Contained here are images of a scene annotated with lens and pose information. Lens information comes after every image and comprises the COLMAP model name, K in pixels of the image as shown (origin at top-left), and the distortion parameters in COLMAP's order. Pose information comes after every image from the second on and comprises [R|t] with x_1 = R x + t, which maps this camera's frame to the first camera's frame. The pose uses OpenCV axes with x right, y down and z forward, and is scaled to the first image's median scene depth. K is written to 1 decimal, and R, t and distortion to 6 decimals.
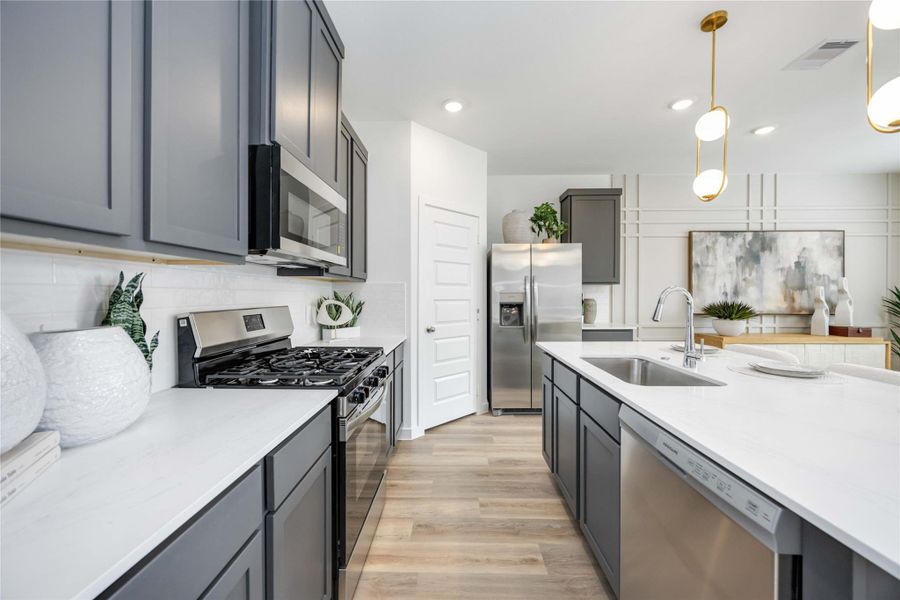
lens RADIAL K [[347.8, 0, 446.5], [0, 347.8, 296.3], [0, 0, 1]] dist [-0.006662, 0.001637]
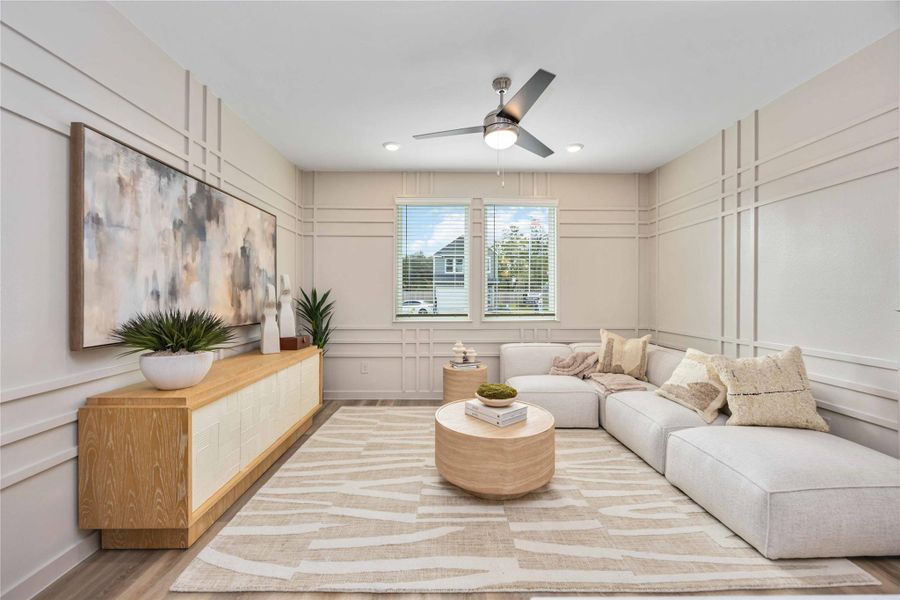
lens RADIAL K [[347.8, 0, 447.6], [0, 347.8, 297.0], [0, 0, 1]] dist [-0.006662, 0.001637]
pose [[-0.037319, -0.001905, 0.999302, 0.327343], [0.003735, 0.999991, 0.002046, -0.003093], [-0.999296, 0.003809, -0.037312, 0.631111]]
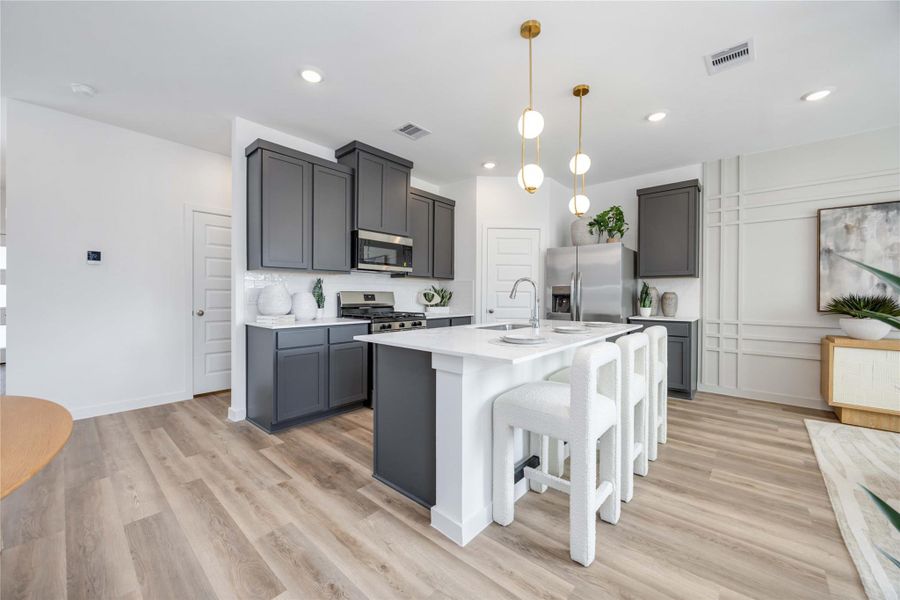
lens RADIAL K [[347.8, 0, 447.1], [0, 347.8, 297.2], [0, 0, 1]] dist [-0.006662, 0.001637]
pose [[0.764071, 0.008939, -0.645071, 0.570208], [-0.009289, 0.999953, 0.002854, 0.025141], [0.645066, 0.003811, 0.764118, -0.195523]]
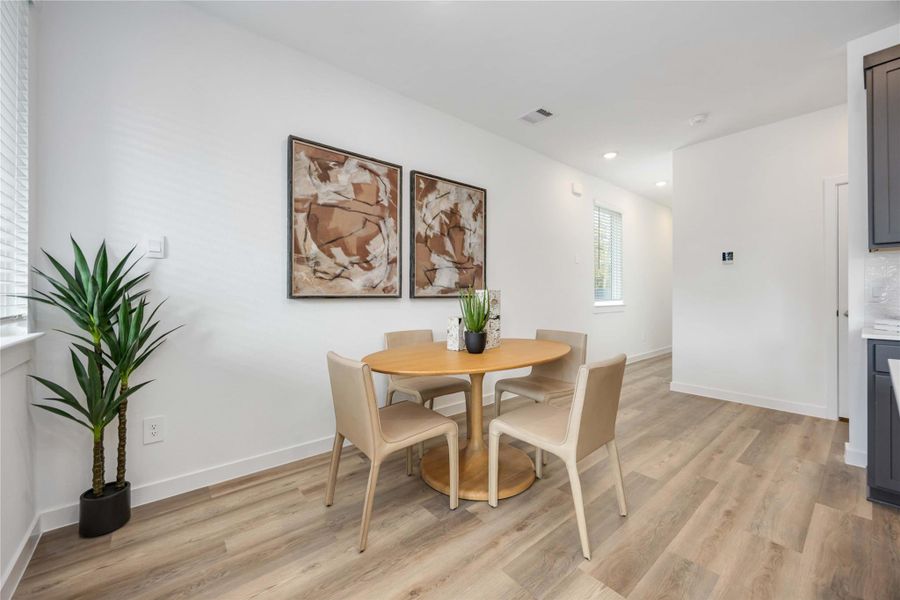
lens RADIAL K [[347.8, 0, 445.6], [0, 347.8, 296.6], [0, 0, 1]] dist [-0.006662, 0.001637]
pose [[-0.758331, 0.005437, -0.651848, 0.563939], [-0.002062, 0.999940, 0.010740, 0.034913], [0.651867, 0.009489, -0.758274, 0.078600]]
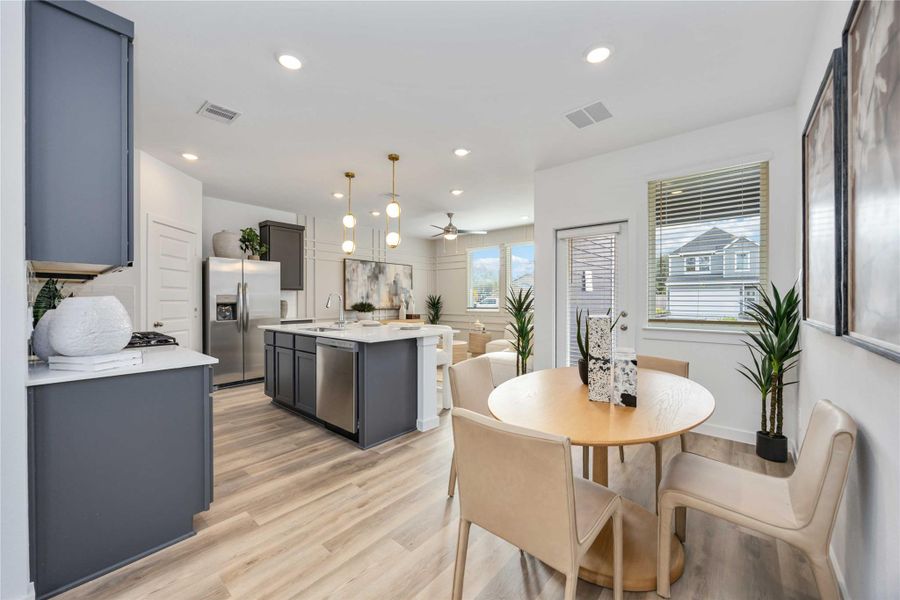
lens RADIAL K [[347.8, 0, 451.7], [0, 347.8, 302.9], [0, 0, 1]] dist [-0.006662, 0.001637]
pose [[0.622480, -0.005321, 0.782617, -0.261363], [0.003348, 0.999986, 0.004136, 0.013924], [-0.782628, 0.000045, 0.622489, -0.410408]]
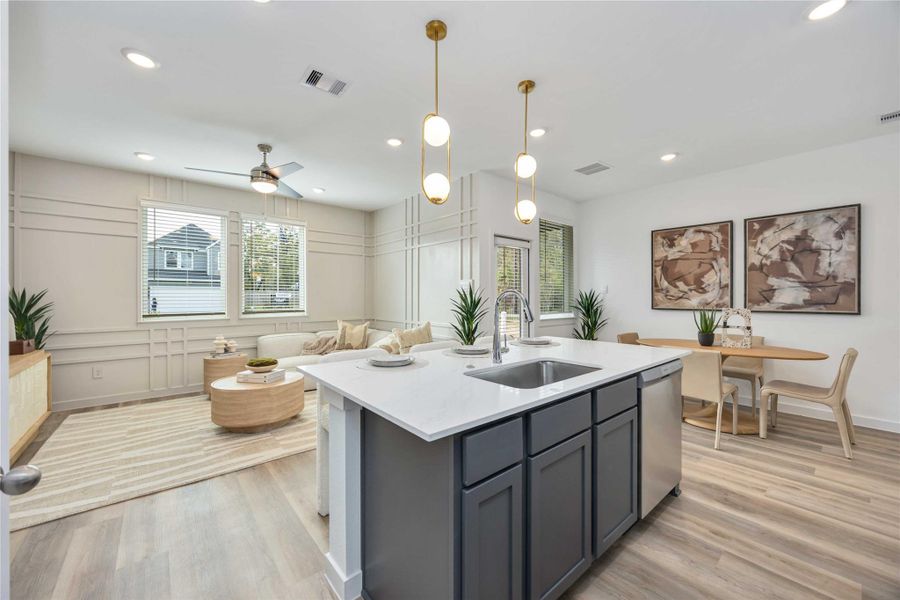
lens RADIAL K [[347.8, 0, 449.4], [0, 347.8, 298.1], [0, 0, 1]] dist [-0.006662, 0.001637]
pose [[-0.665302, -0.001256, 0.746574, -0.007081], [0.005192, 0.999967, 0.006309, -0.002682], [-0.746557, 0.008074, -0.665273, 0.741993]]
